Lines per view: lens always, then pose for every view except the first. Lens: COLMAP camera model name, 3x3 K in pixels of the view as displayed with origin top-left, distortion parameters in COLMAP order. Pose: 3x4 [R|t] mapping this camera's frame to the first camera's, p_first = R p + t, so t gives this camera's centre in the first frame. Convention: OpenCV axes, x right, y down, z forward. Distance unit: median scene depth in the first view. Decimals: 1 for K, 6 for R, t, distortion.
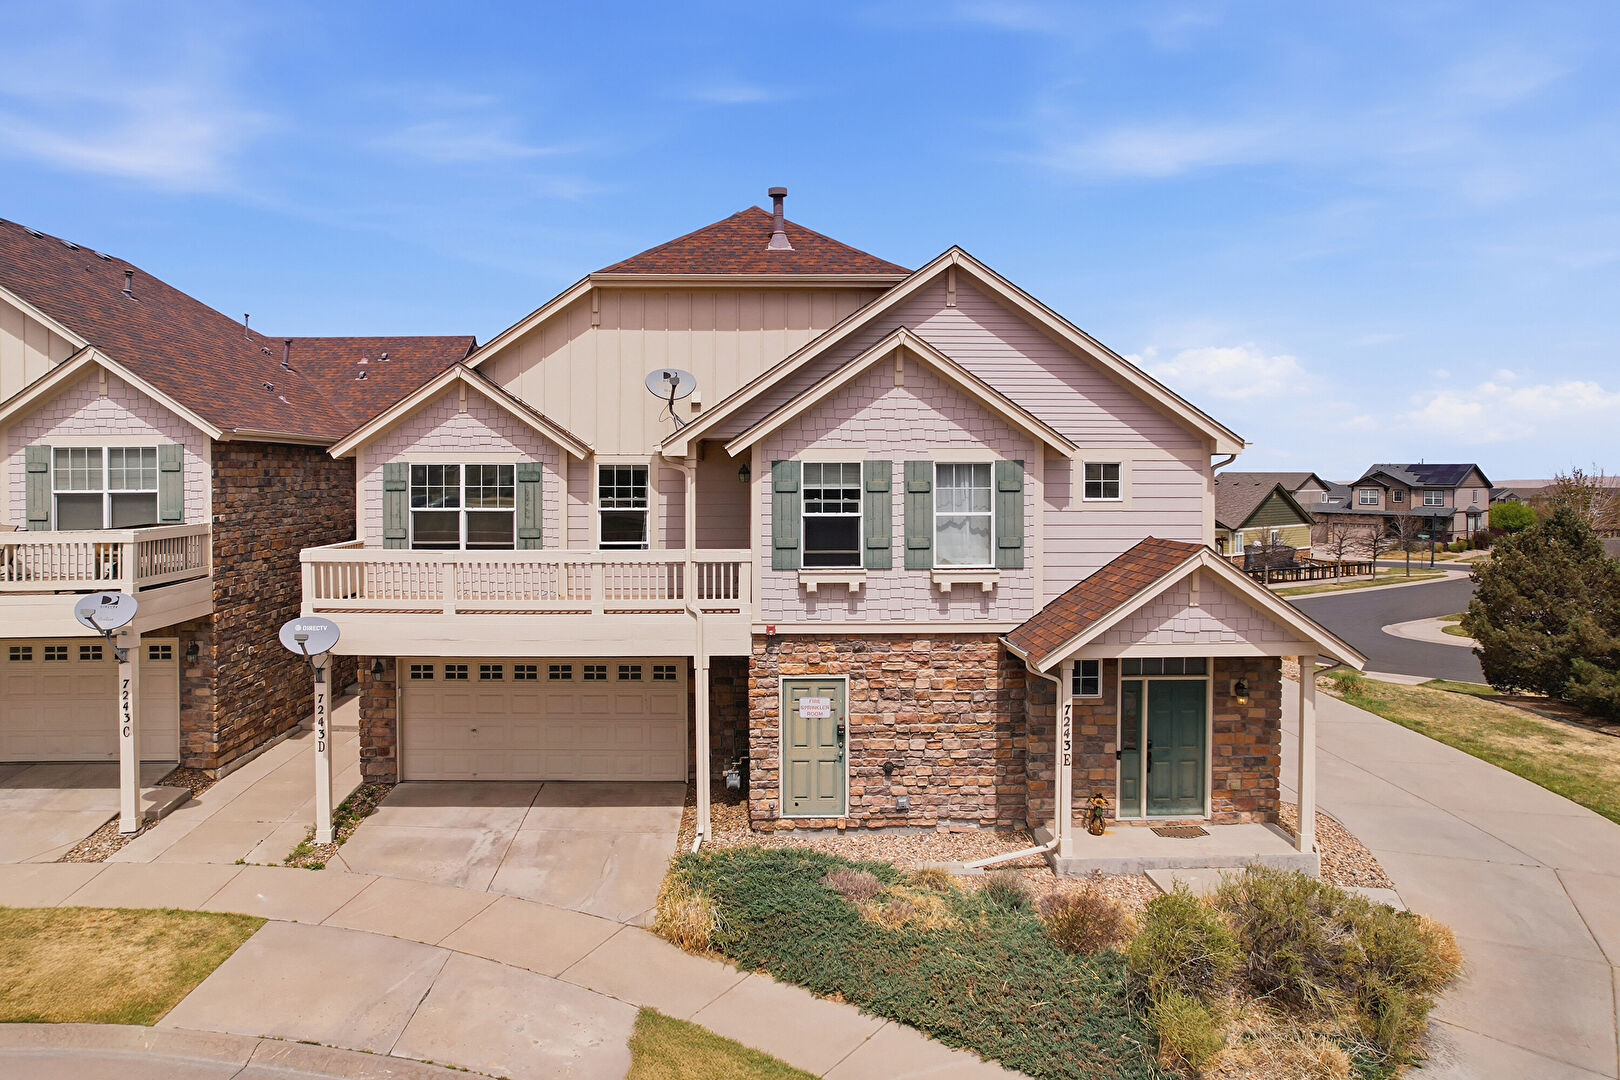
lens RADIAL K [[1045.3, 0, 748.1], [0, 1045.3, 491.4], [0, 0, 1]] dist [-0.058420, 0.033627]
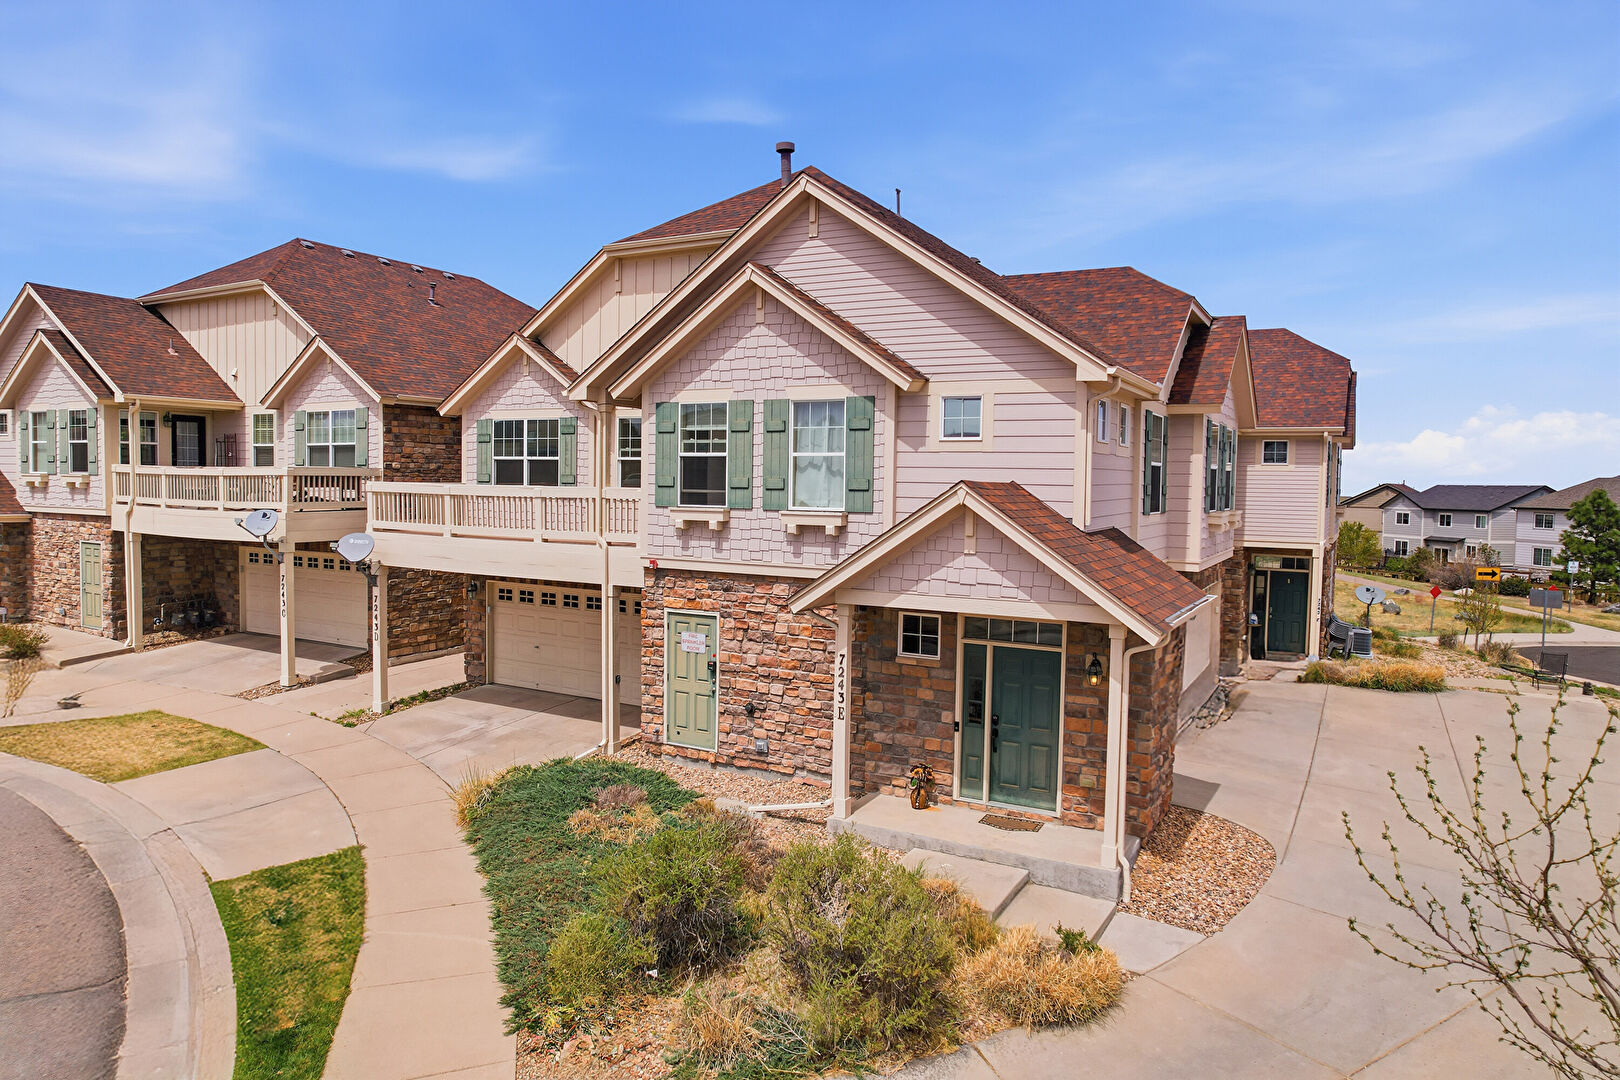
lens RADIAL K [[1022.5, 0, 800.6], [0, 1022.5, 535.9], [0, 0, 1]] dist [-0.071742, 0.059490]
pose [[0.868589, 0.042280, -0.493727, 0.654580], [-0.025806, 0.998861, 0.040138, 0.058968], [0.494862, -0.022123, 0.868690, 0.175409]]
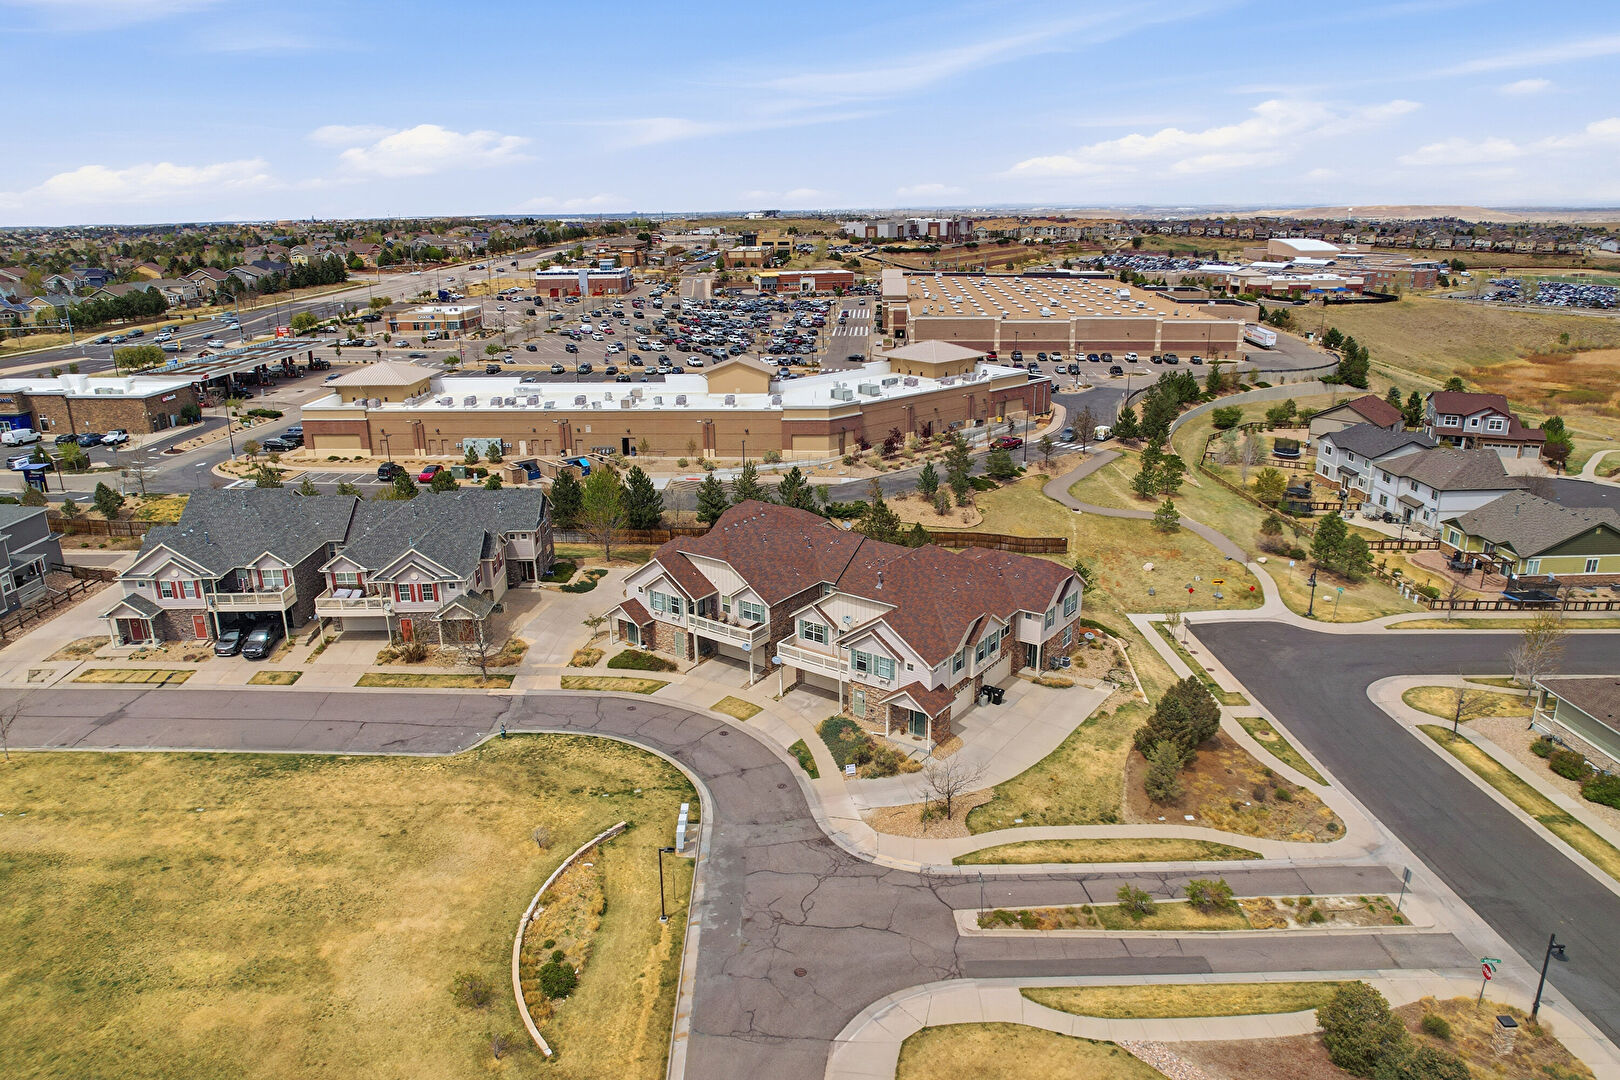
lens RADIAL K [[1022.5, 0, 800.6], [0, 1022.5, 535.9], [0, 0, 1]] dist [-0.071742, 0.059490]
pose [[0.802078, 0.163972, -0.574268, 2.523625], [0.004111, 0.960031, 0.279862, -1.898354], [0.597205, -0.226832, 0.769346, -2.760951]]
